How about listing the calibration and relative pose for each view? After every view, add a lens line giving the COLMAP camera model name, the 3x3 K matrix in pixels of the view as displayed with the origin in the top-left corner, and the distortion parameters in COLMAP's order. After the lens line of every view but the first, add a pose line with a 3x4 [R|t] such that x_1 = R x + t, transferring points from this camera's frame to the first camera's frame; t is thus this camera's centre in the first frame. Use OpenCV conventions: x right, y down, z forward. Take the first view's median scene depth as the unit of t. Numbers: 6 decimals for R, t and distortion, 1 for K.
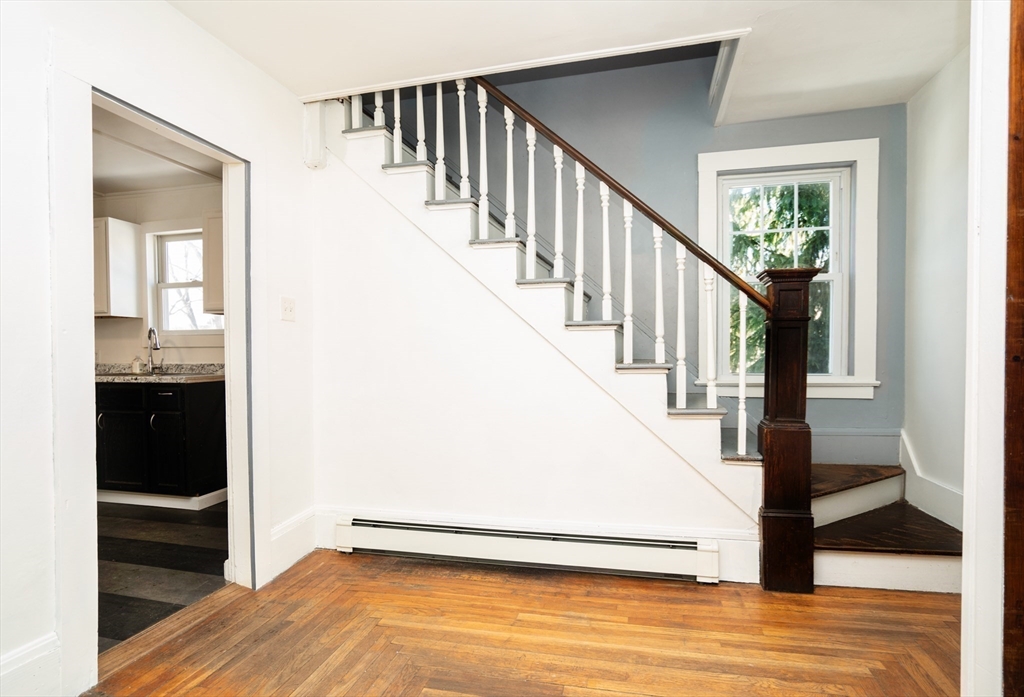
lens RADIAL K [[542.1, 0, 512.2], [0, 542.1, 369.7], [0, 0, 1]] dist [-0.001652, -0.000366]
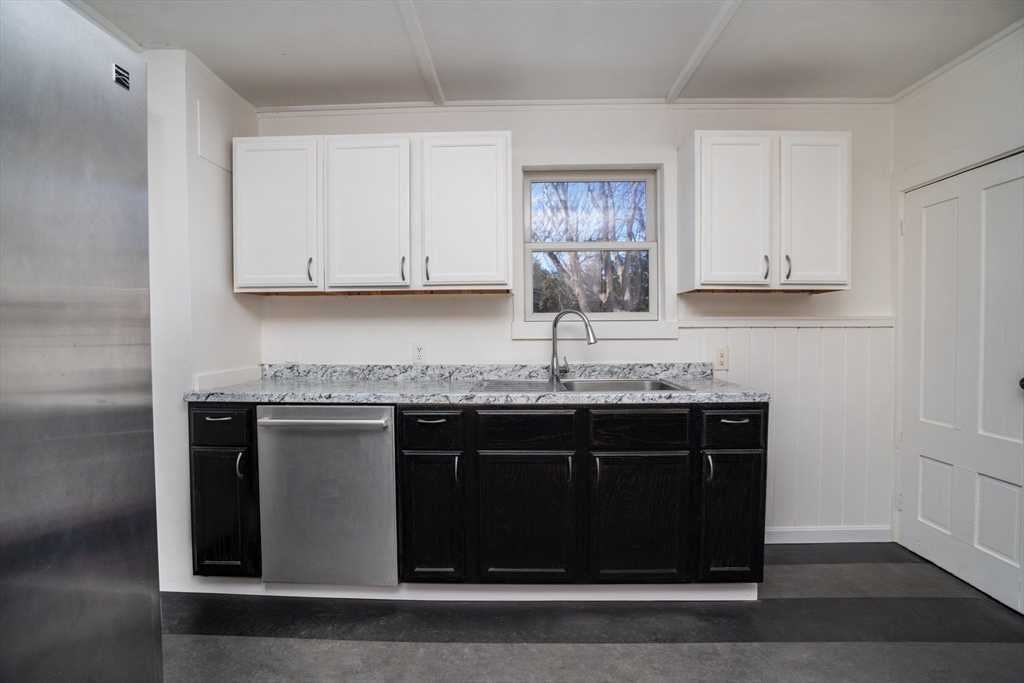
lens RADIAL K [[479.7, 0, 509.5], [0, 479.7, 344.8], [0, 0, 1]] dist [-0.065430, 0.025941]
pose [[0.976187, -0.008862, 0.216751, -0.849806], [0.009575, 0.999952, -0.002241, -0.034665], [-0.216721, 0.004263, 0.976224, 0.465827]]
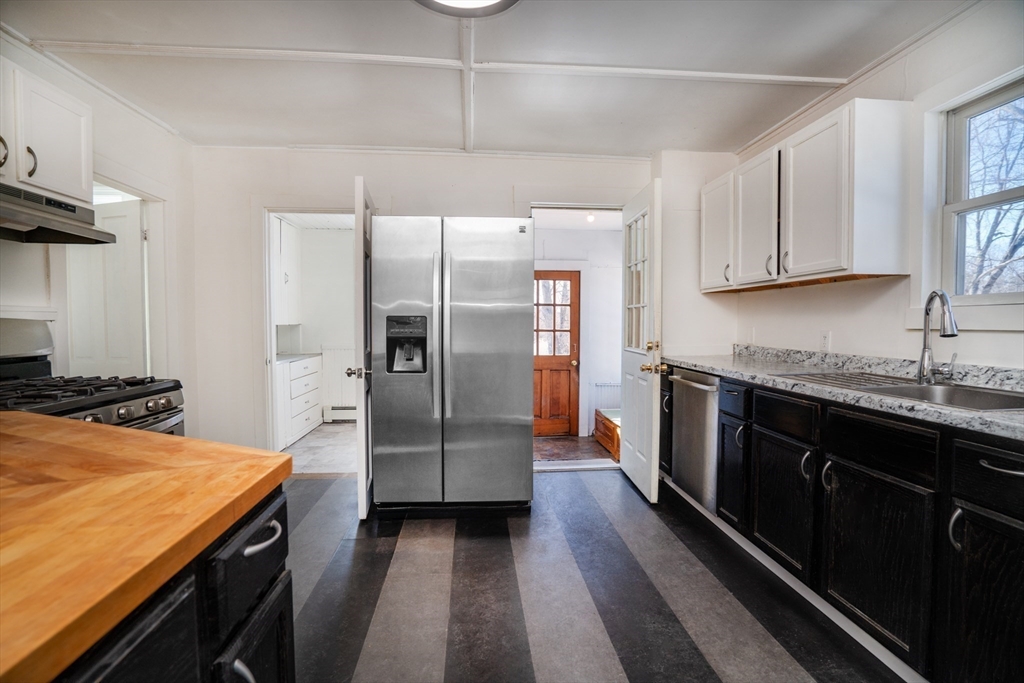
lens RADIAL K [[471.7, 0, 512.0], [0, 471.7, 341.5], [0, 0, 1]] dist [-0.066948, 0.031345]
pose [[0.319186, 0.039256, -0.946879, -0.395354], [-0.025727, 0.999132, 0.032750, -0.035024], [0.947343, 0.013907, 0.319919, 0.506320]]
